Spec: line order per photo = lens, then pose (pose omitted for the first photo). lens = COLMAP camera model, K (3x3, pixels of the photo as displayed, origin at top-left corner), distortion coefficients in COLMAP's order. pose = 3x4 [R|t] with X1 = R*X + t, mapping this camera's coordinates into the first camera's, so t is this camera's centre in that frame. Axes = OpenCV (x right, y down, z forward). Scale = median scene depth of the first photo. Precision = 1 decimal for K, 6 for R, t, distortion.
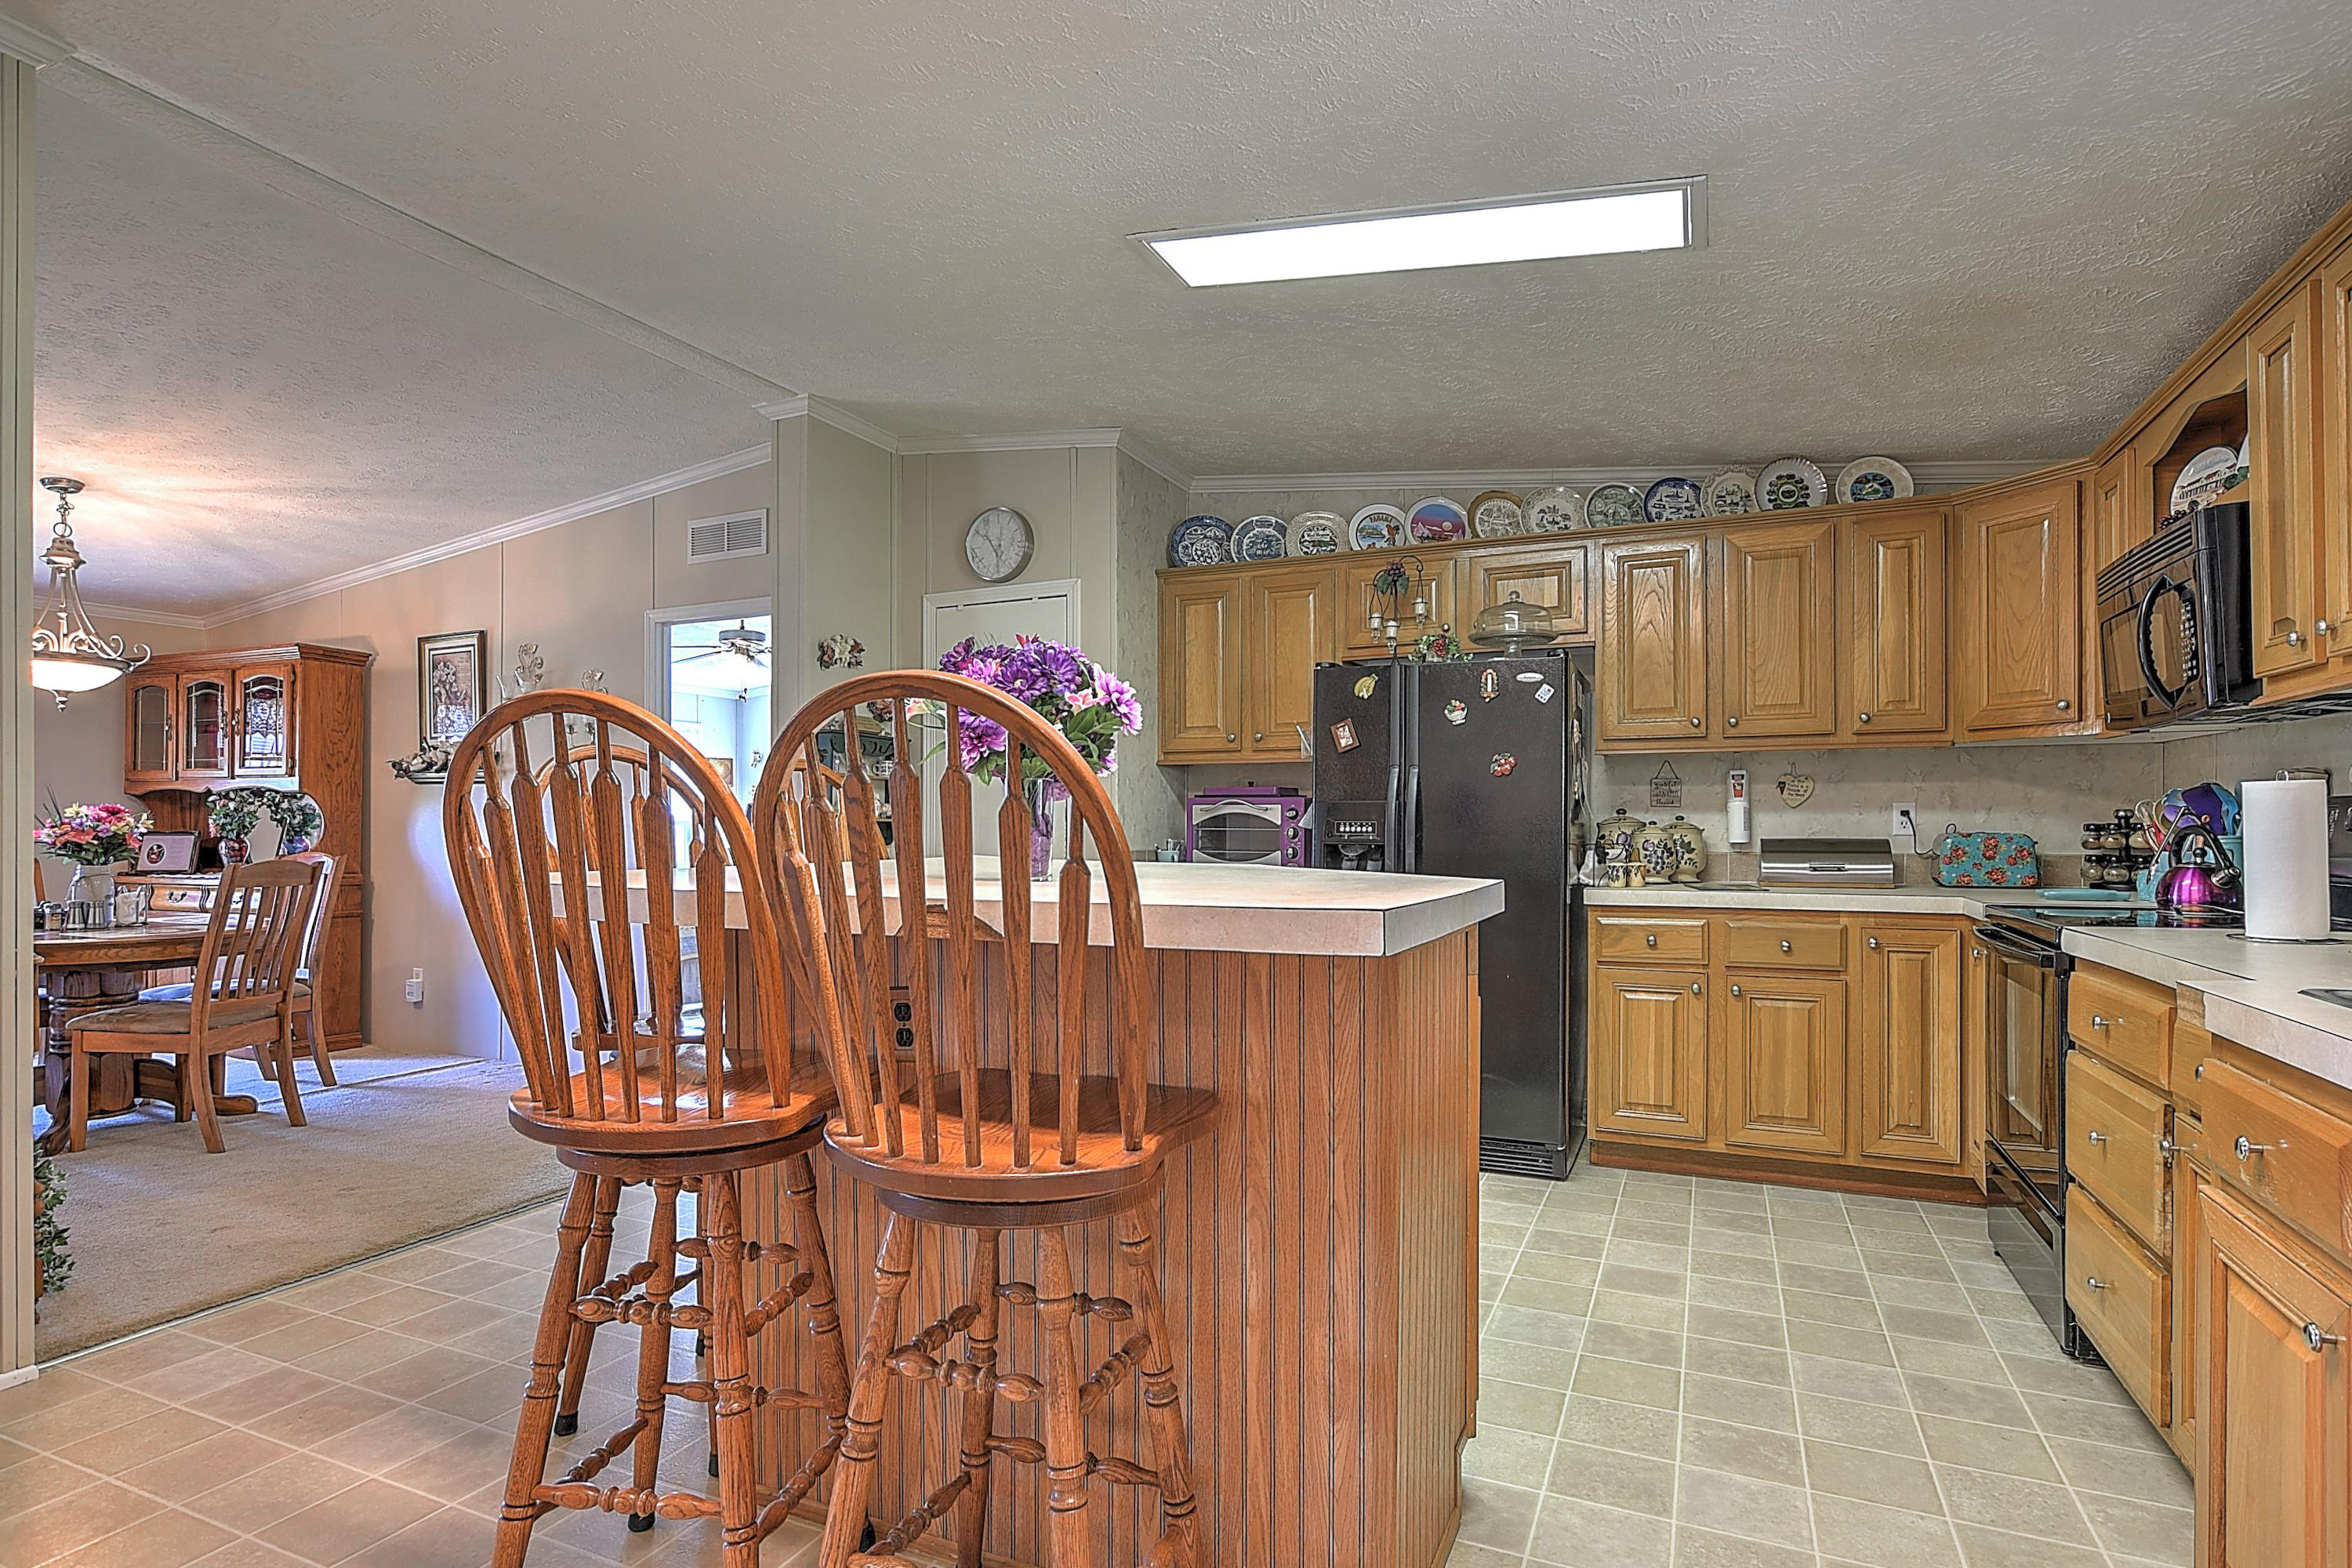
lens RADIAL K [[1179.9, 0, 1170.6], [0, 1179.9, 808.2], [0, 0, 1]] dist [-0.017909, 0.007313]
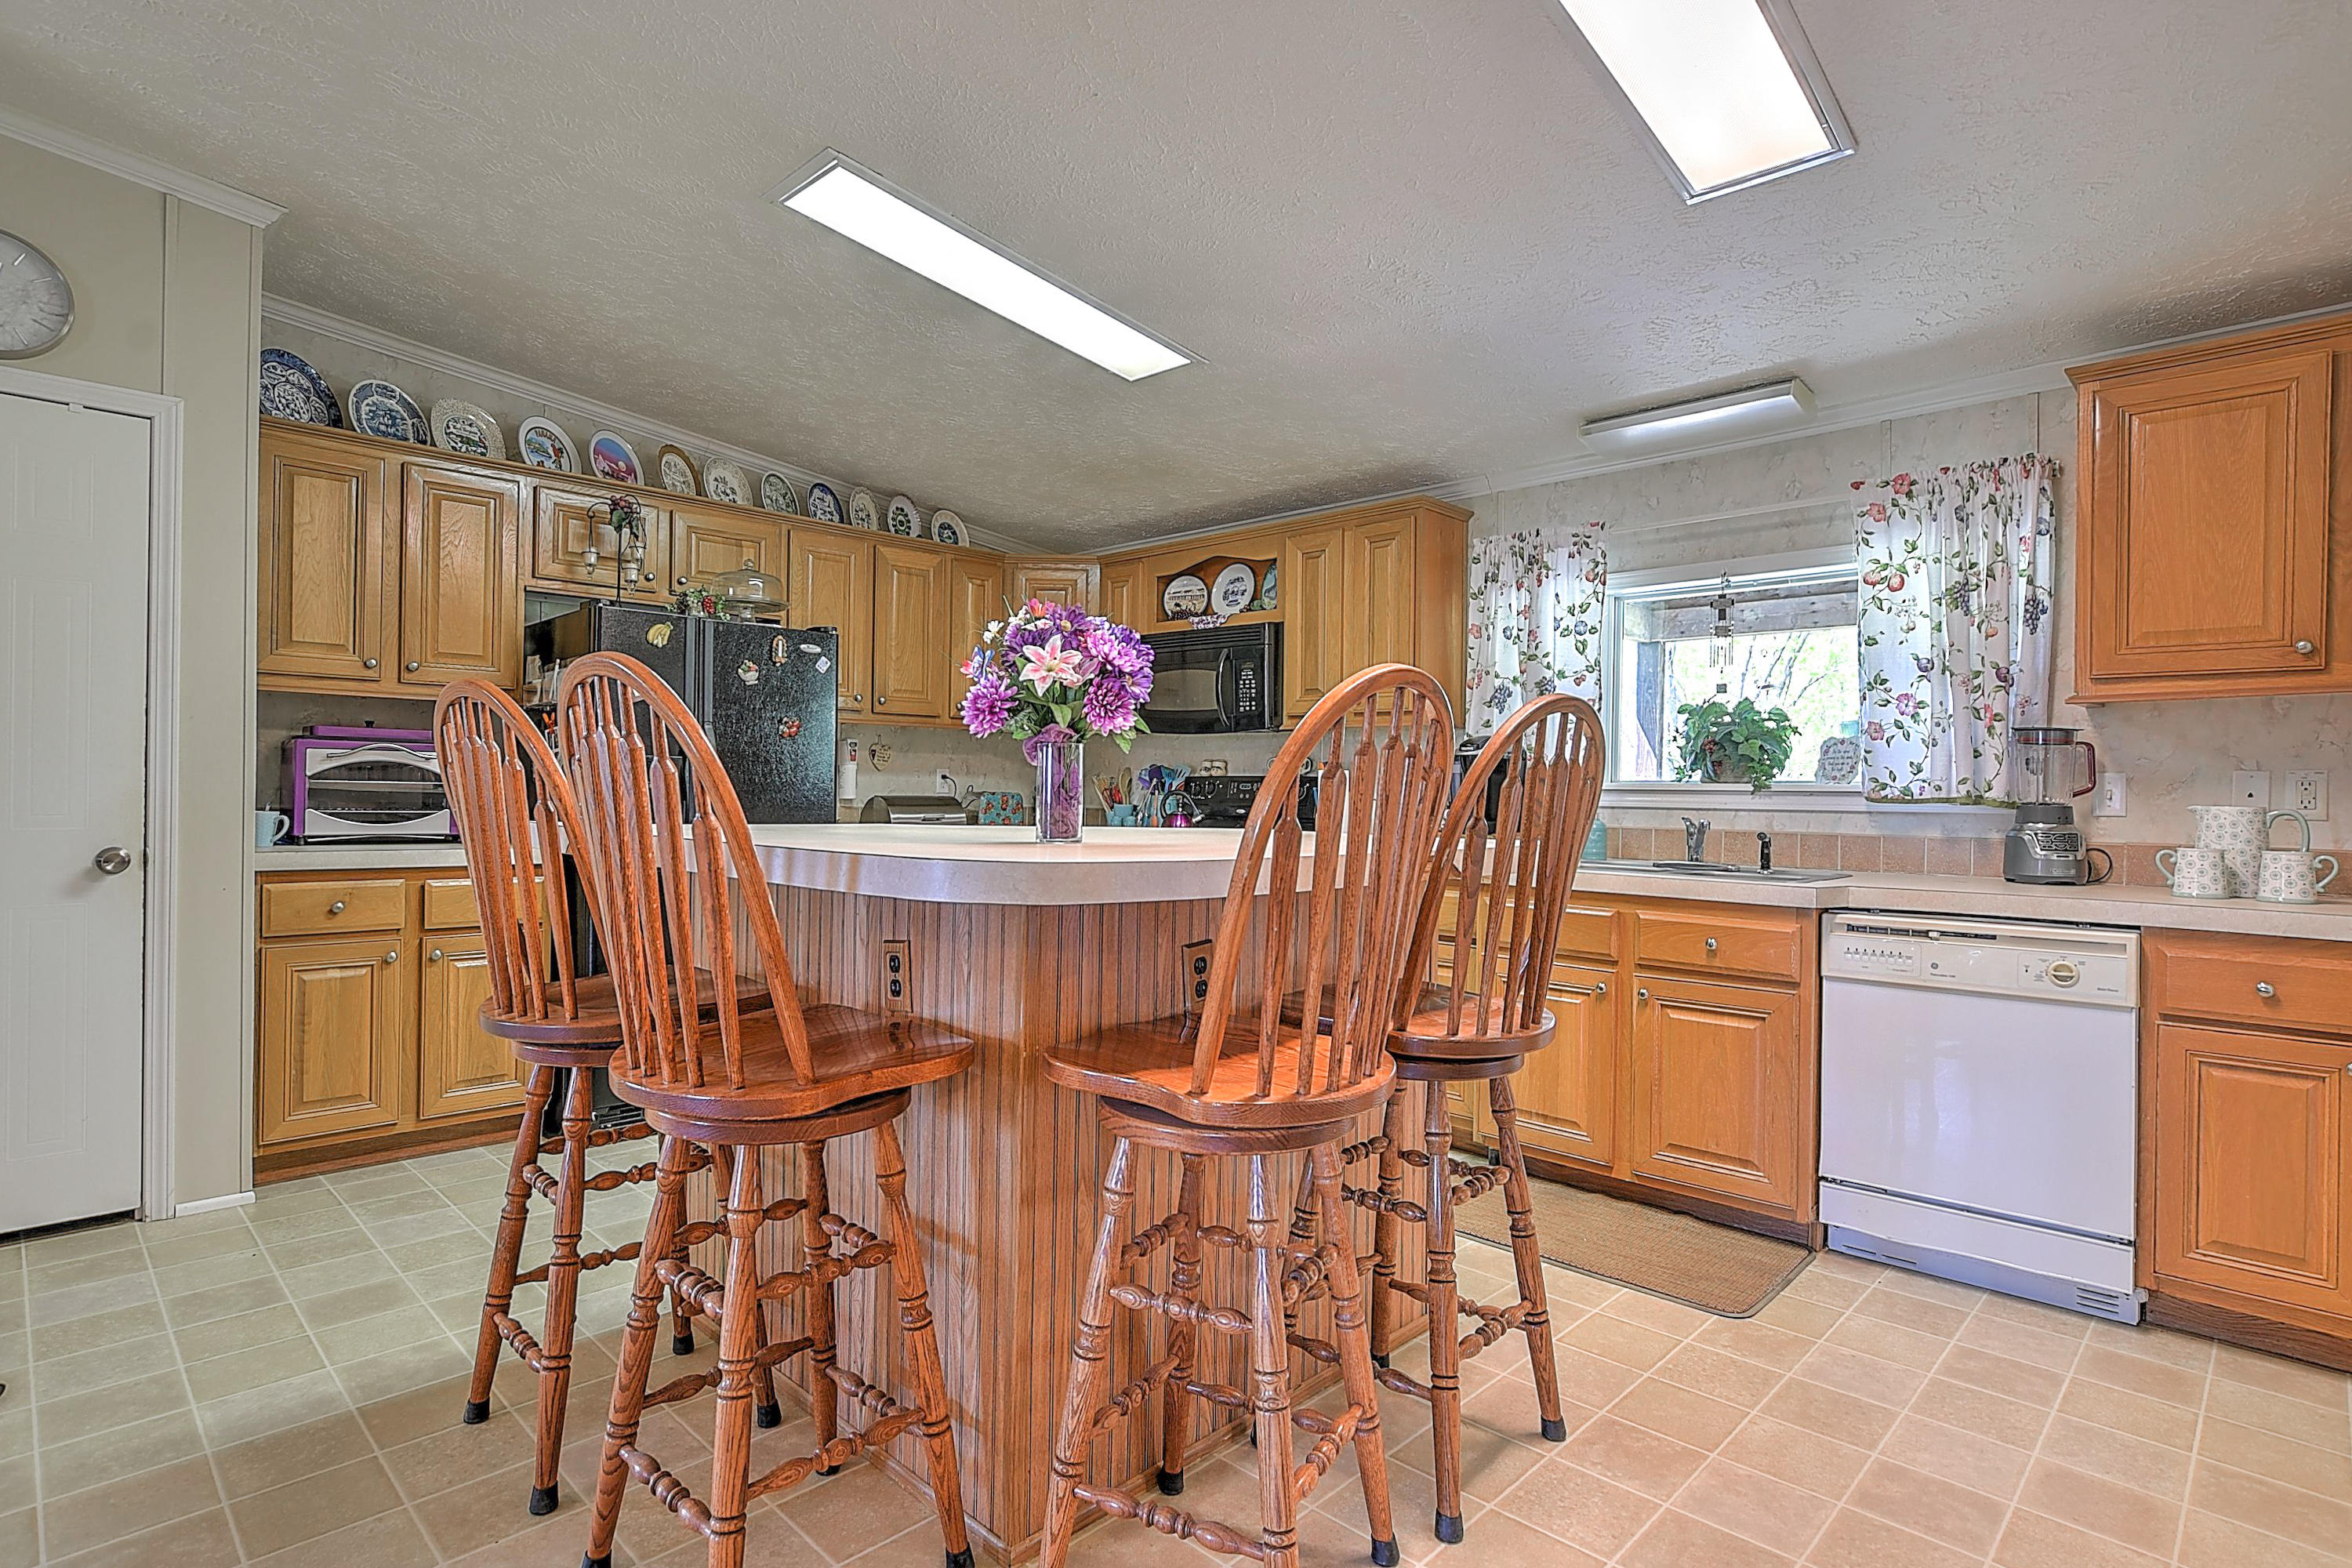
lens RADIAL K [[1179.9, 0, 1134.8], [0, 1179.9, 775.9], [0, 0, 1]] dist [-0.017909, 0.007313]
pose [[0.358089, 0.014544, 0.933574, -0.581381], [-0.028790, 0.999575, -0.004529, 0.002928], [-0.933244, -0.025256, 0.358355, 0.312760]]
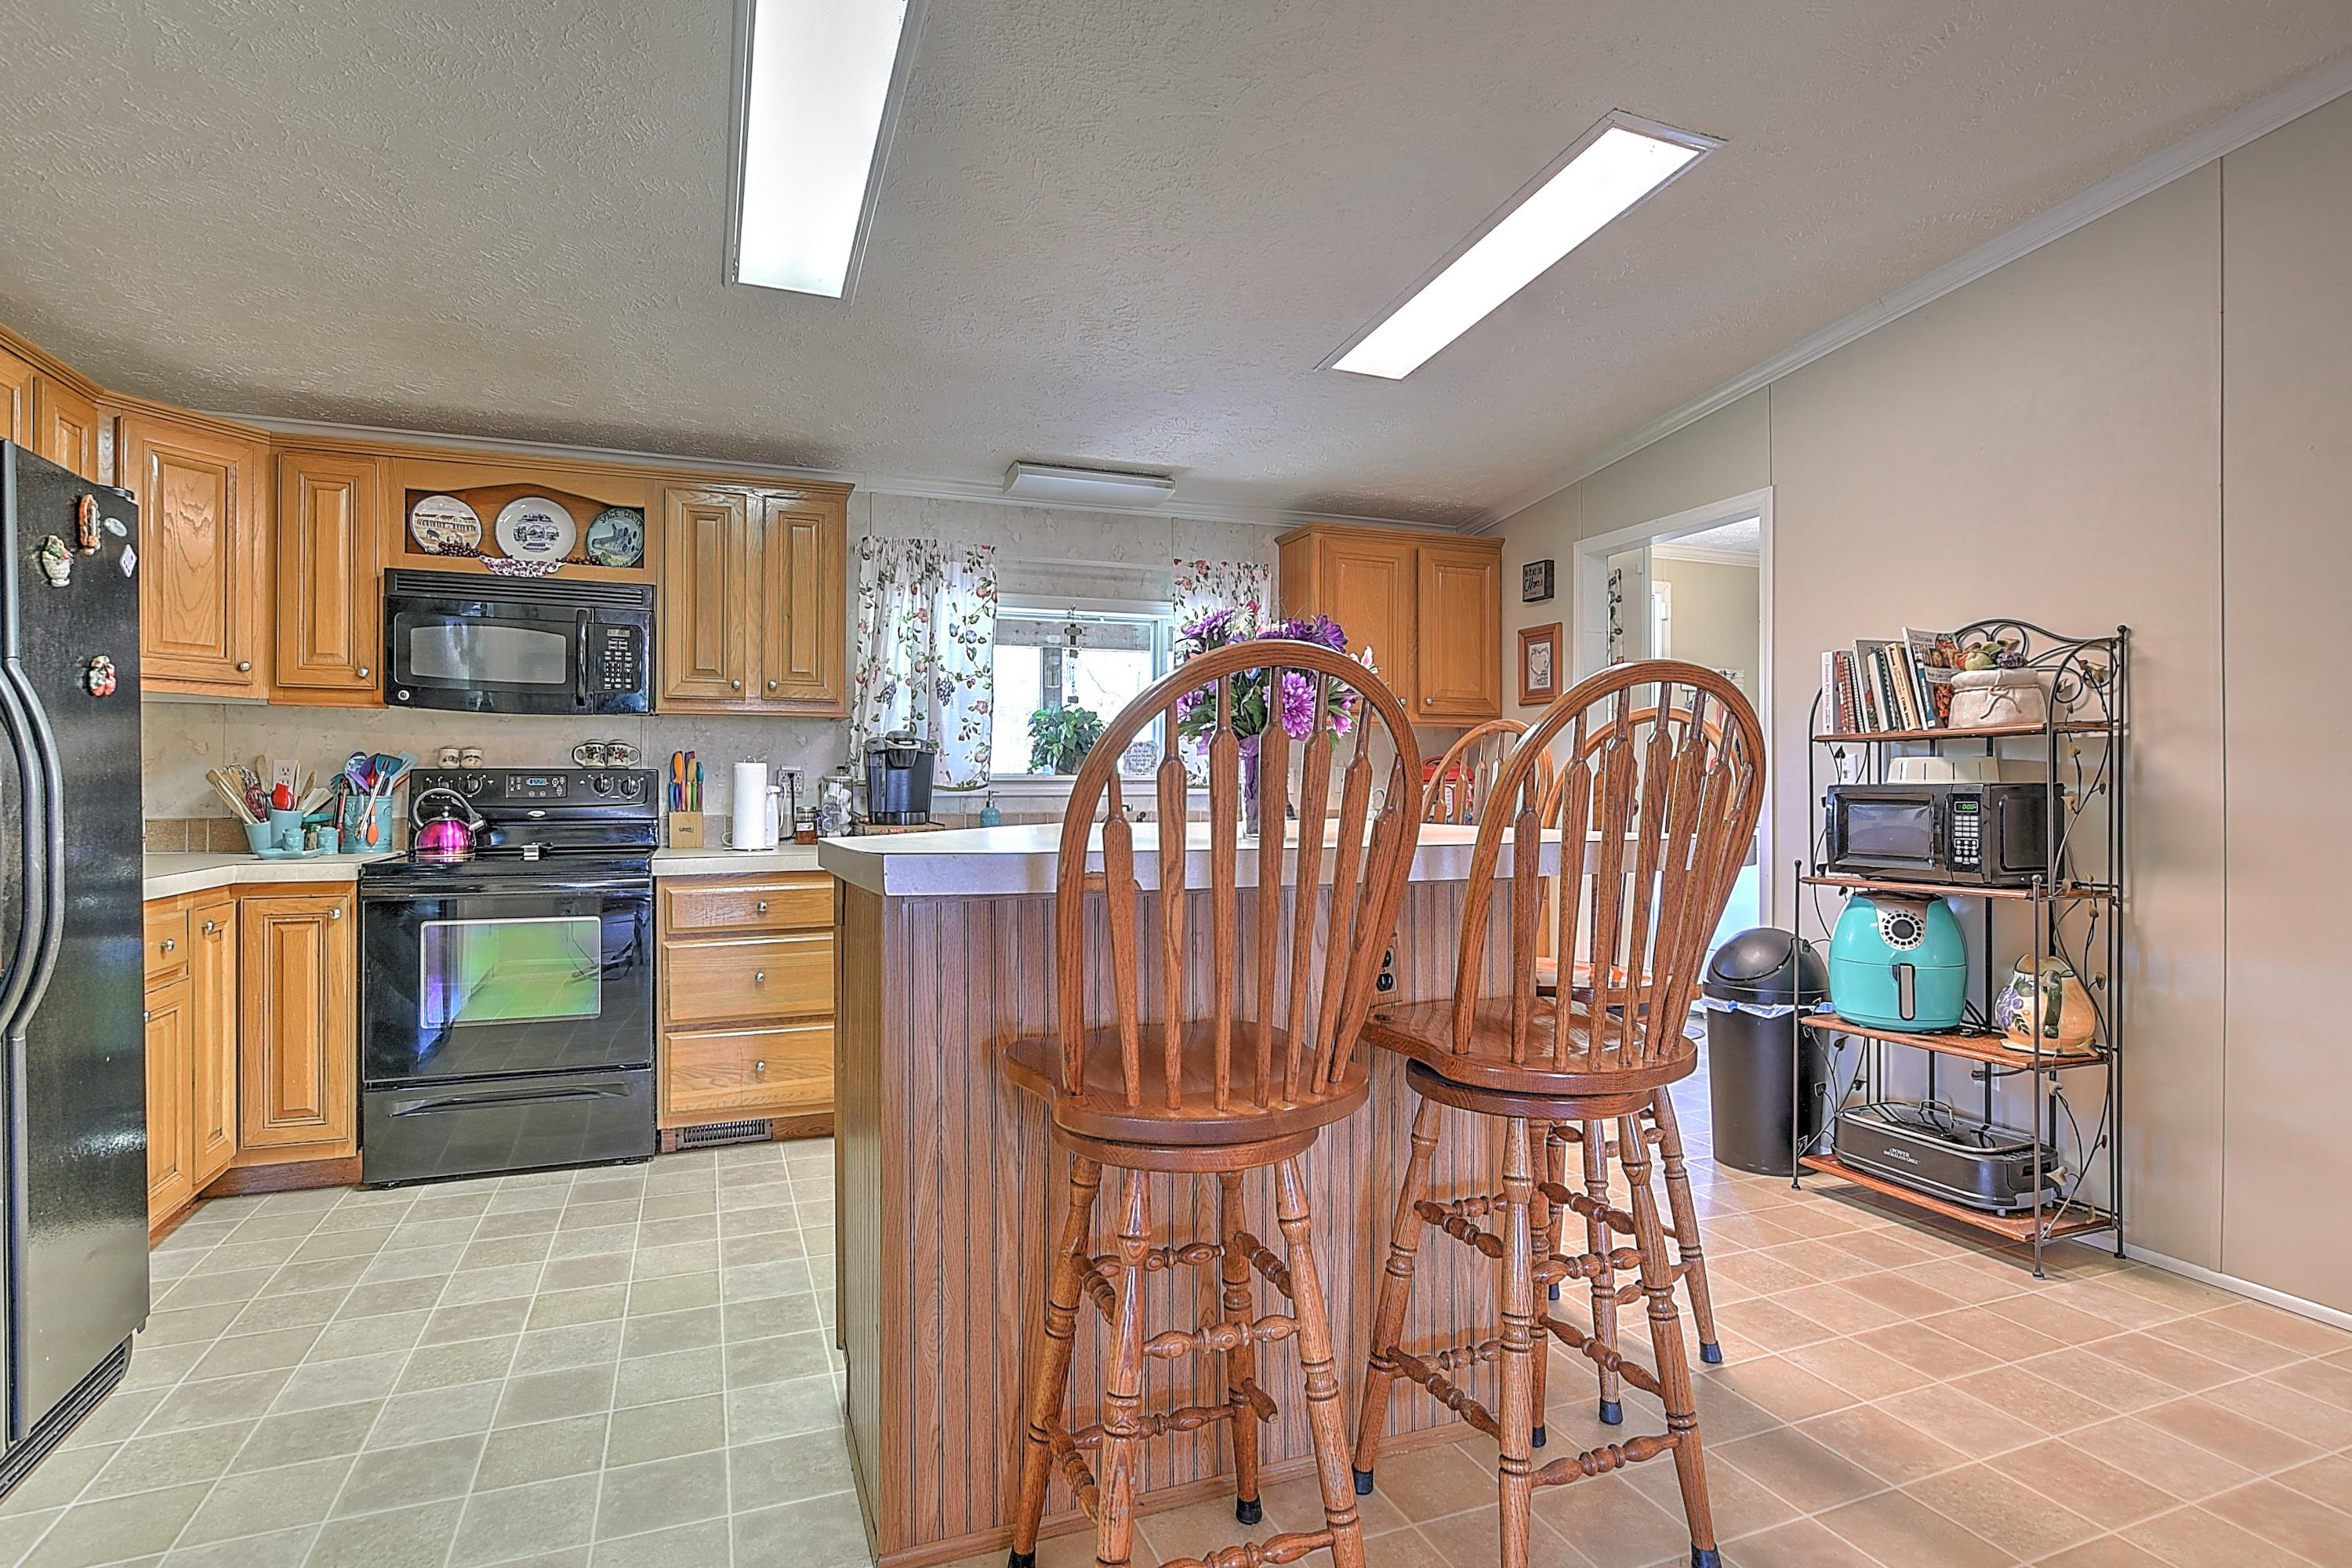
lens RADIAL K [[1179.9, 0, 1186.6], [0, 1179.9, 786.8], [0, 0, 1]] dist [-0.017909, 0.007313]
pose [[-0.722701, 0.003524, 0.691151, -0.437331], [-0.007314, 0.999892, -0.012746, 0.017650], [-0.691122, -0.014267, -0.722598, 0.997165]]
